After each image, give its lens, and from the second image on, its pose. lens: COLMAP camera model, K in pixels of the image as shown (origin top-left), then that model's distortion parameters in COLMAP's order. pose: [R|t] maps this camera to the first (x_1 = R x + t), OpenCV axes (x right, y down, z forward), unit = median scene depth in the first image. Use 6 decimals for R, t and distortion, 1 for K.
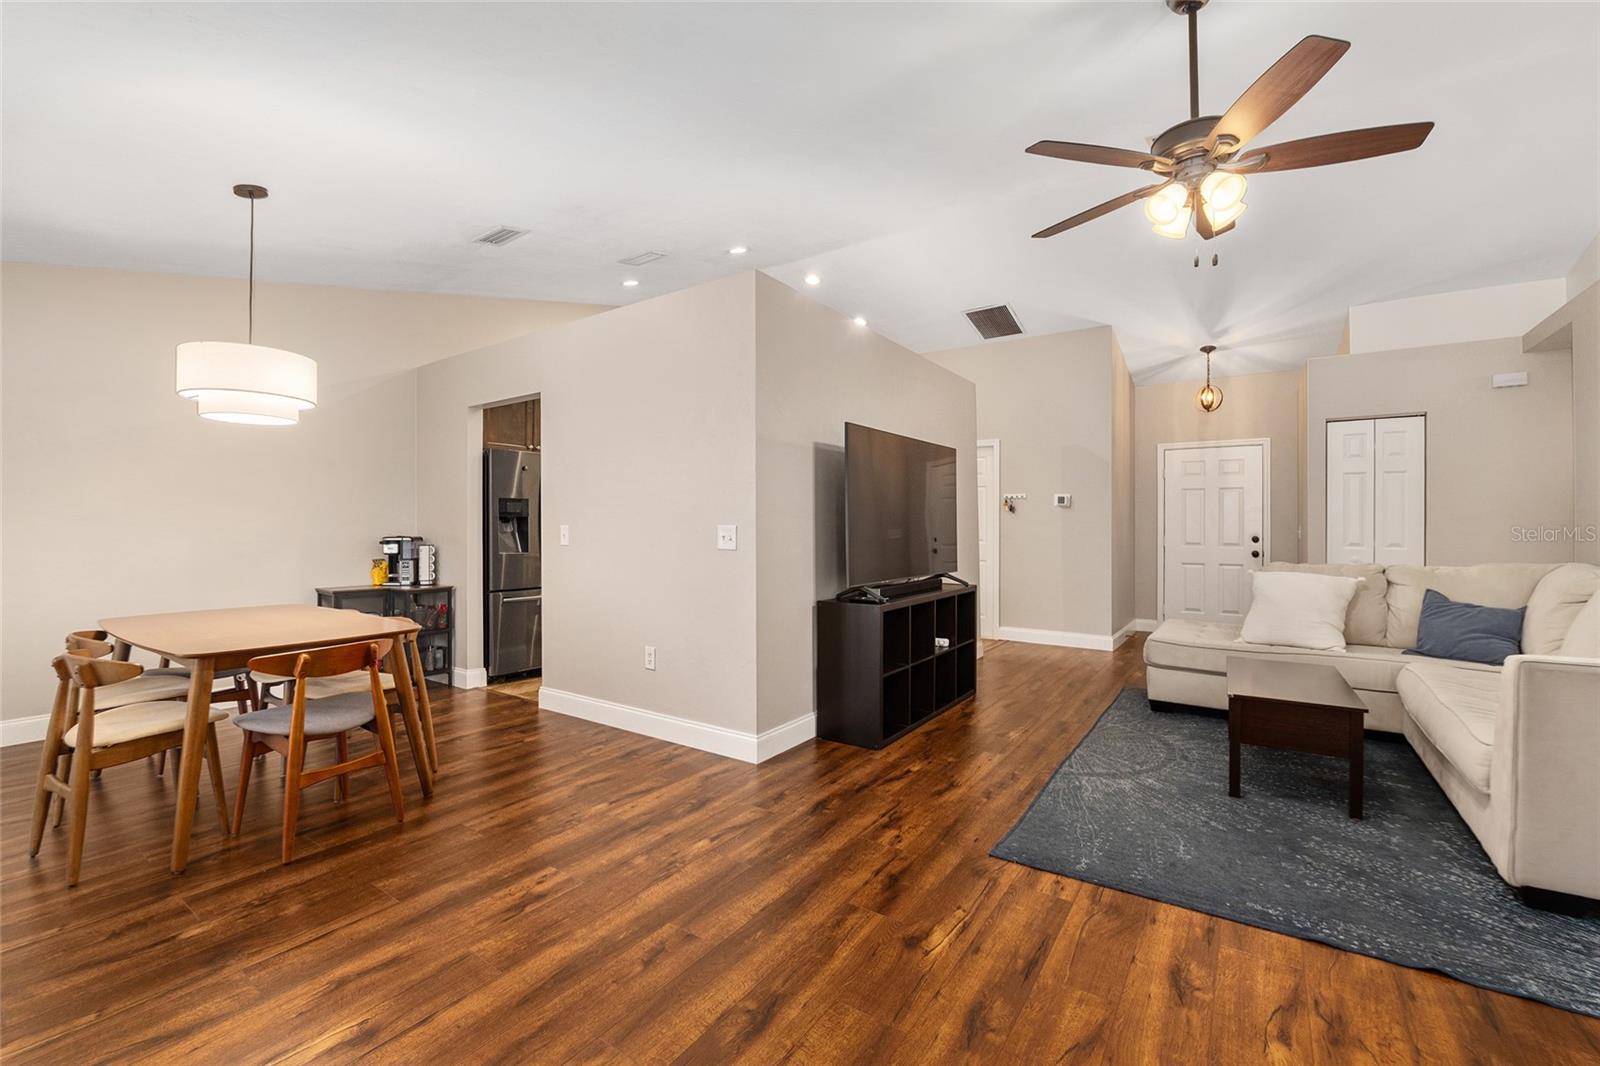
lens RADIAL K [[675.3, 0, 795.3], [0, 675.3, 524.6], [0, 0, 1]] dist [-0.016969, 0.000075]
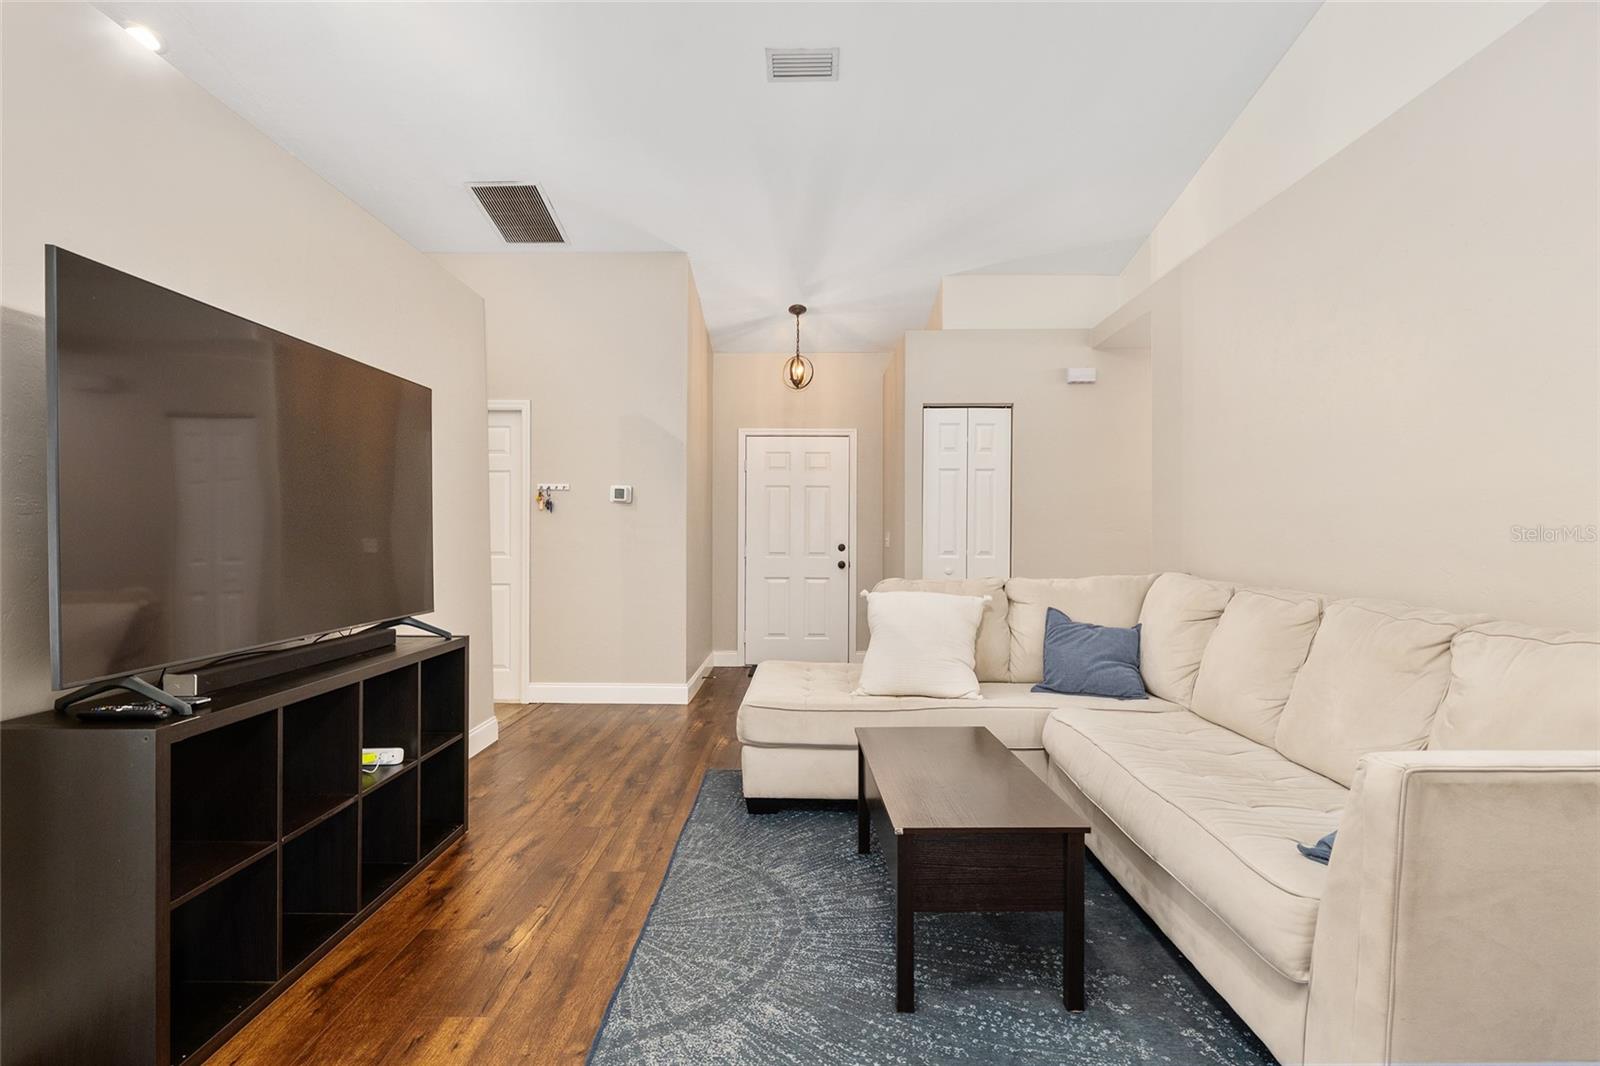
lens RADIAL K [[782.9, 0, 800.0], [0, 782.9, 533.0], [0, 0, 1]] dist [0.005082, 0.000131]
pose [[0.828833, 0.000121, 0.559496, 0.157646], [-0.000975, 0.999999, 0.001228, 0.004765], [-0.559495, -0.001563, 0.828832, 0.367821]]
